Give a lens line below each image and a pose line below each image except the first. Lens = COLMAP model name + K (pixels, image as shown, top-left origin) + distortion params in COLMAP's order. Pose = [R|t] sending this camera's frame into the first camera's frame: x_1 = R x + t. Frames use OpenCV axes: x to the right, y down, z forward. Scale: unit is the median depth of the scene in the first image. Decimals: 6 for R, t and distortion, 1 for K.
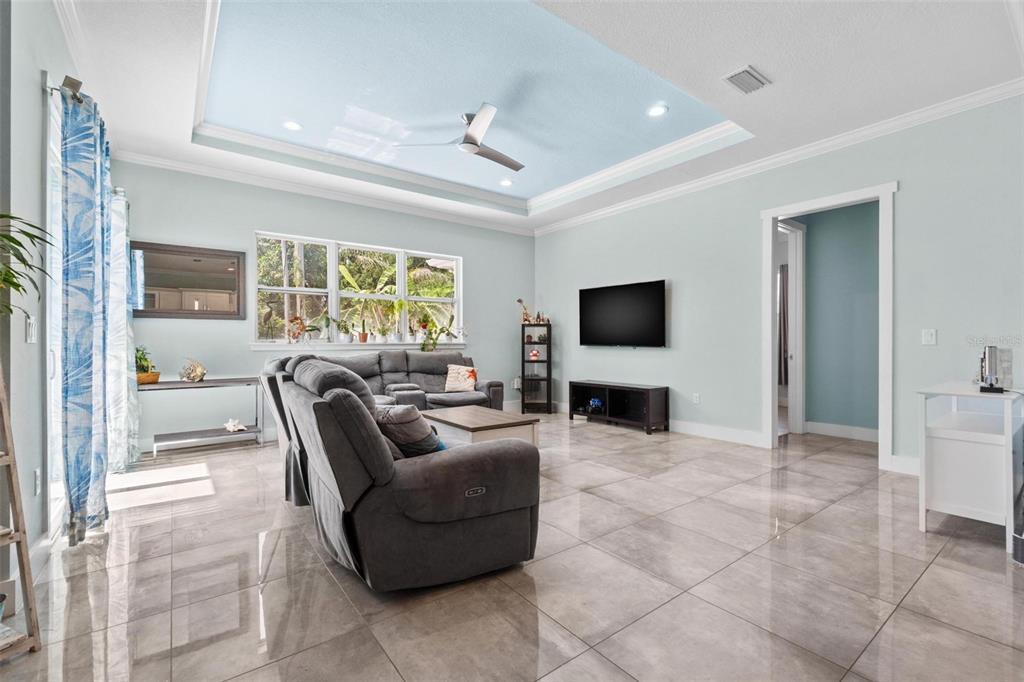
lens RADIAL K [[446.0, 0, 516.1], [0, 446.0, 344.4], [0, 0, 1]] dist [0.000551, 0.000094]
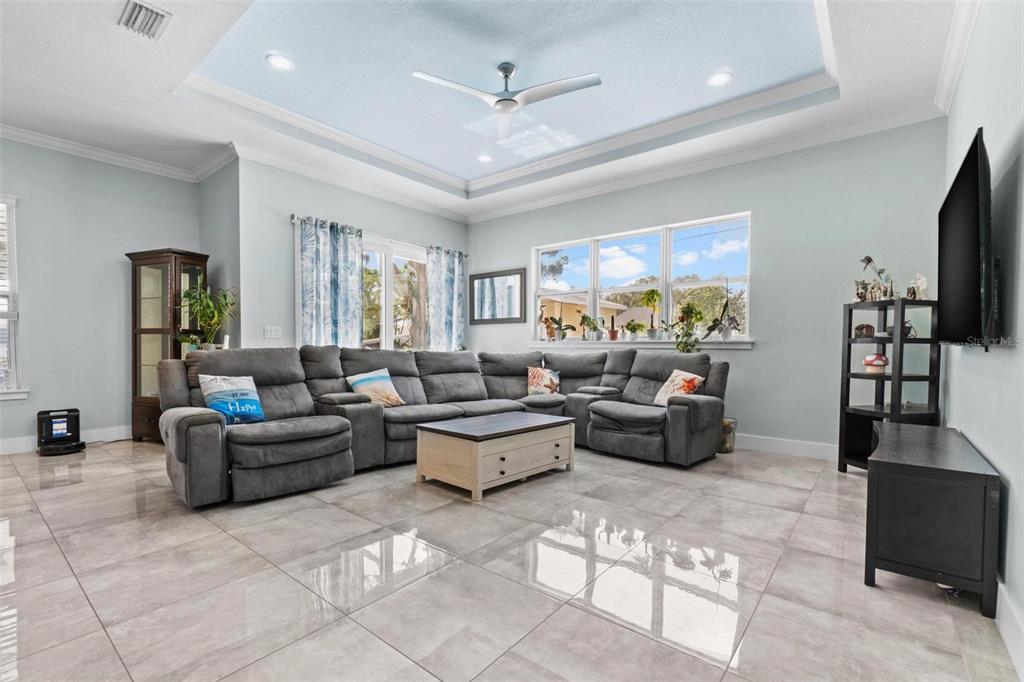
lens RADIAL K [[460.1, 0, 515.8], [0, 460.1, 359.1], [0, 0, 1]] dist [0.000474, 0.000164]
pose [[0.232738, 0.031598, -0.972026, 0.521893], [-0.011208, 0.999493, 0.029808, 0.008311], [0.972475, 0.003957, 0.232974, 0.560676]]
